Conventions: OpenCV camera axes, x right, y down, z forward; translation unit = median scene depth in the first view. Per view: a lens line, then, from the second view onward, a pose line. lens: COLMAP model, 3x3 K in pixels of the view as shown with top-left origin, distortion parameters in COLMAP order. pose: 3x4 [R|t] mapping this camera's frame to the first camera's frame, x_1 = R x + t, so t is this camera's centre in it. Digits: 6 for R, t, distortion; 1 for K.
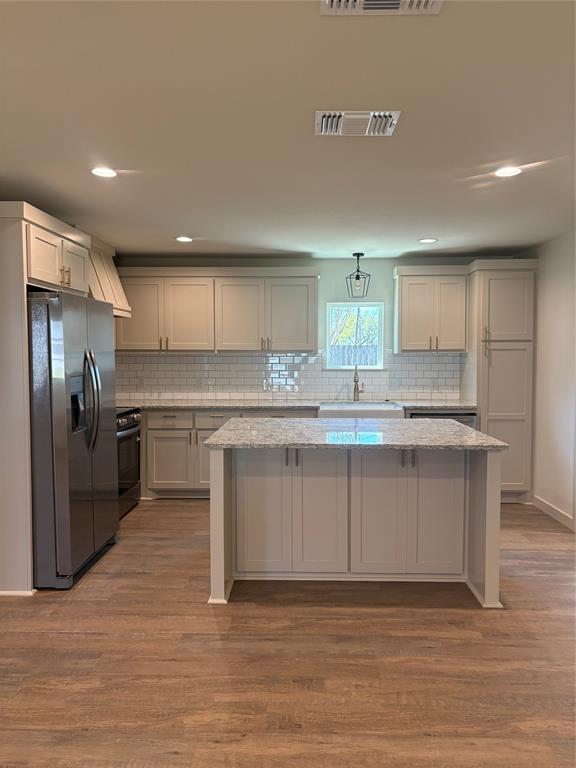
lens RADIAL K [[585.2, 0, 288.9], [0, 585.2, 385.1], [0, 0, 1]] dist [0.036995, -0.026160]
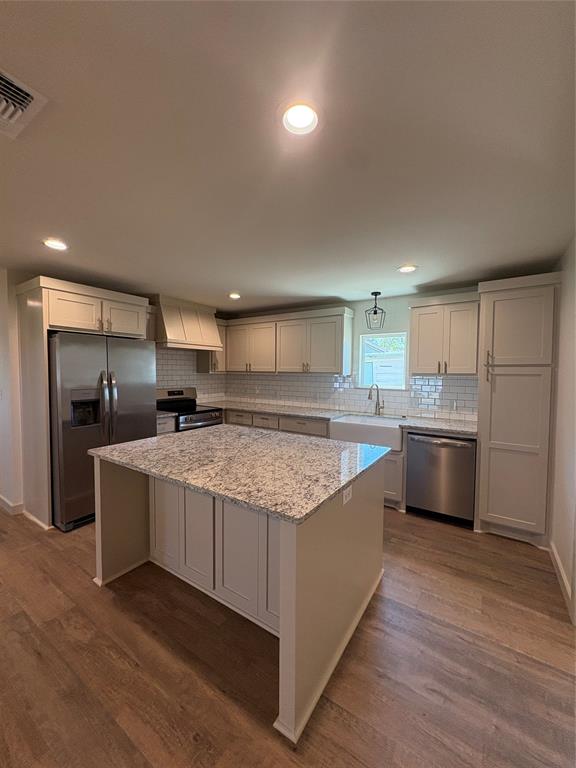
lens RADIAL K [[305.5, 0, 288.1], [0, 305.5, 382.9], [0, 0, 1]] dist [0.000230, 0.000153]
pose [[0.848625, 0.029630, -0.528164, 0.318814], [-0.039353, 0.999200, -0.007176, -0.030036], [0.527529, 0.026875, 0.849112, 0.401595]]
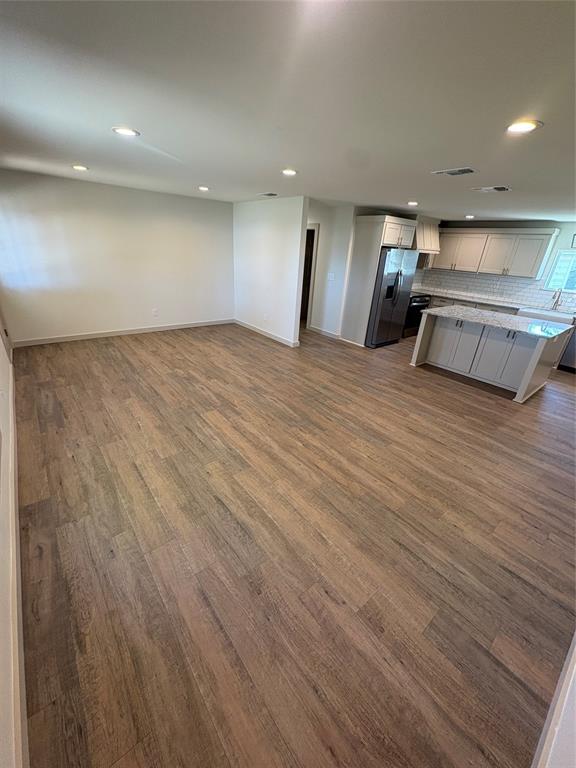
lens RADIAL K [[305.5, 0, 287.1], [0, 305.5, 385.8], [0, 0, 1]] dist [0.000230, 0.000153]
pose [[0.648884, 0.353393, -0.673843, 0.331173], [-0.102487, 0.918123, 0.382814, -0.037847], [0.753954, -0.179342, 0.631973, -0.287767]]
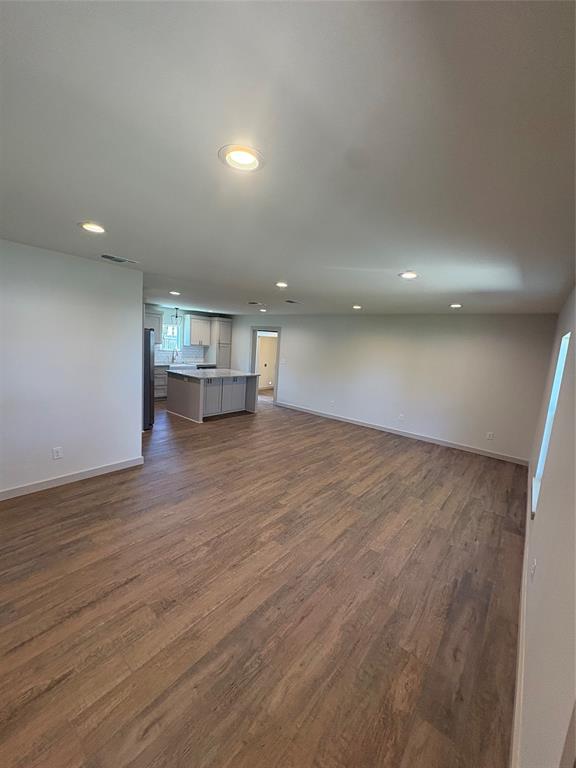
lens RADIAL K [[305.5, 0, 288.5], [0, 305.5, 386.3], [0, 0, 1]] dist [0.000230, 0.000153]
pose [[0.605721, -0.070074, 0.792585, -0.744991], [-0.027129, 0.993716, 0.108589, -0.035490], [-0.795214, -0.087277, 0.600014, -0.295302]]
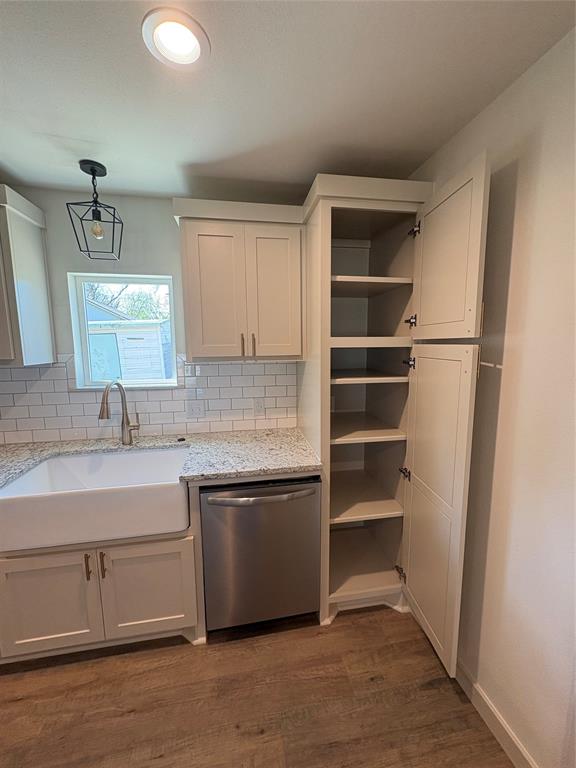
lens RADIAL K [[305.5, 0, 286.8], [0, 305.5, 383.7], [0, 0, 1]] dist [0.000230, 0.000153]
pose [[0.977830, -0.034279, 0.206574, 0.232595], [0.017889, 0.996578, 0.080694, -0.060591], [-0.208633, -0.075210, 0.975098, 0.738370]]
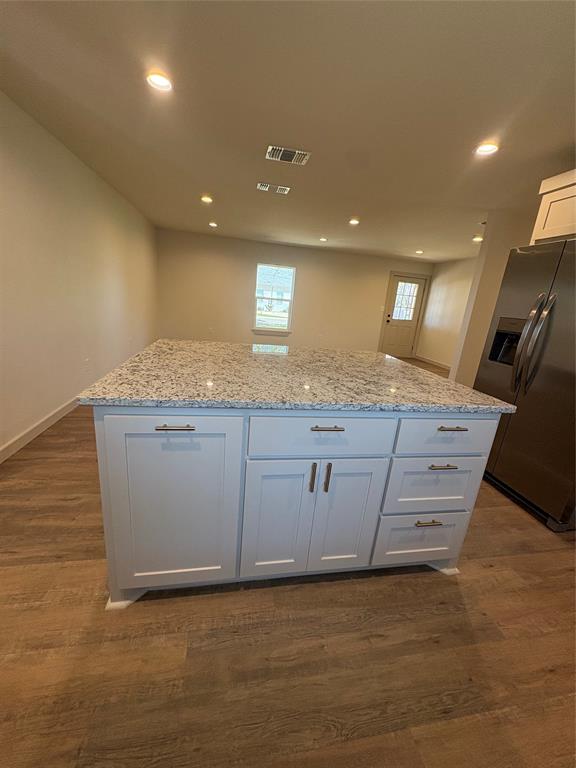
lens RADIAL K [[305.5, 0, 288.0], [0, 305.5, 383.7], [0, 0, 1]] dist [0.000230, 0.000153]
pose [[-0.973649, -0.026566, -0.226500, 0.146222], [-0.100963, 0.940769, 0.323667, -0.029124], [0.204485, 0.338006, -0.918661, 0.997402]]
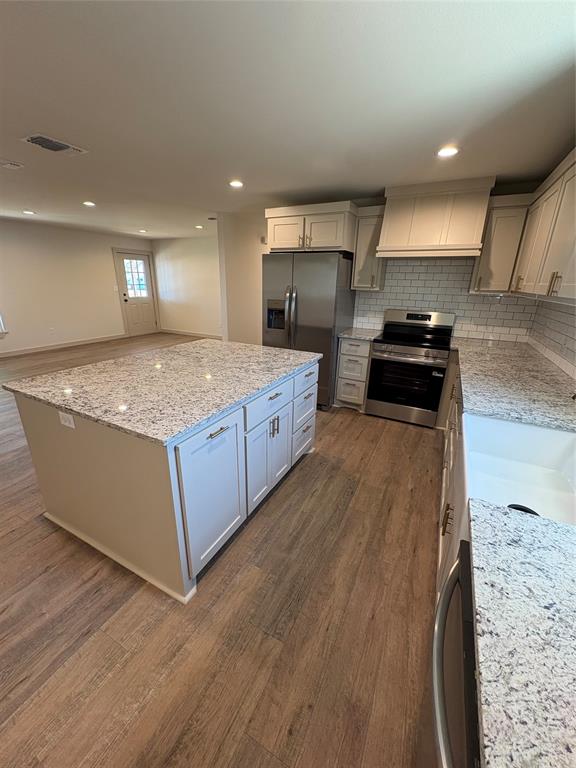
lens RADIAL K [[305.5, 0, 287.7], [0, 305.5, 383.8], [0, 0, 1]] dist [0.000230, 0.000153]
pose [[-0.432921, 0.281939, -0.856206, 0.357399], [-0.073318, 0.935670, 0.345177, -0.068633], [0.898445, 0.212209, -0.384400, 0.964066]]
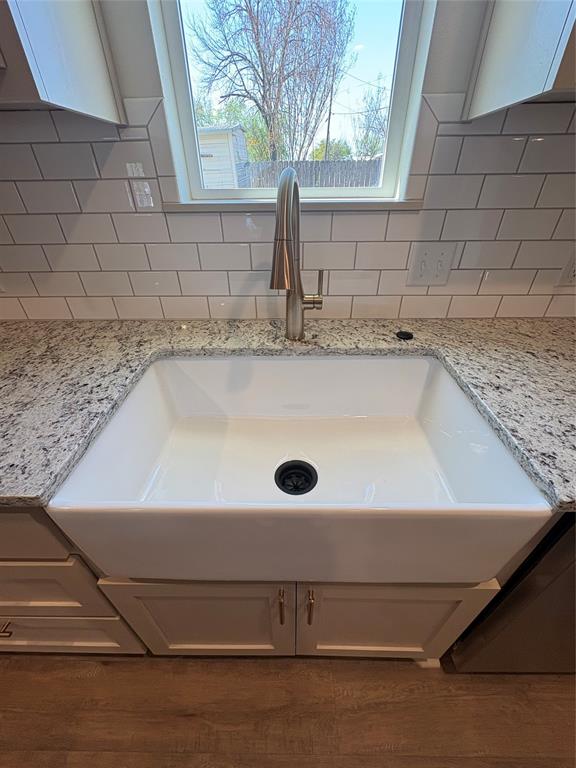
lens RADIAL K [[305.5, 0, 286.9], [0, 305.5, 384.7], [0, 0, 1]] dist [0.000230, 0.000153]
pose [[0.999822, -0.018163, 0.005041, 0.121583], [0.012934, 0.855584, 0.517503, -0.032375], [-0.013712, -0.517346, 0.855667, 0.949319]]
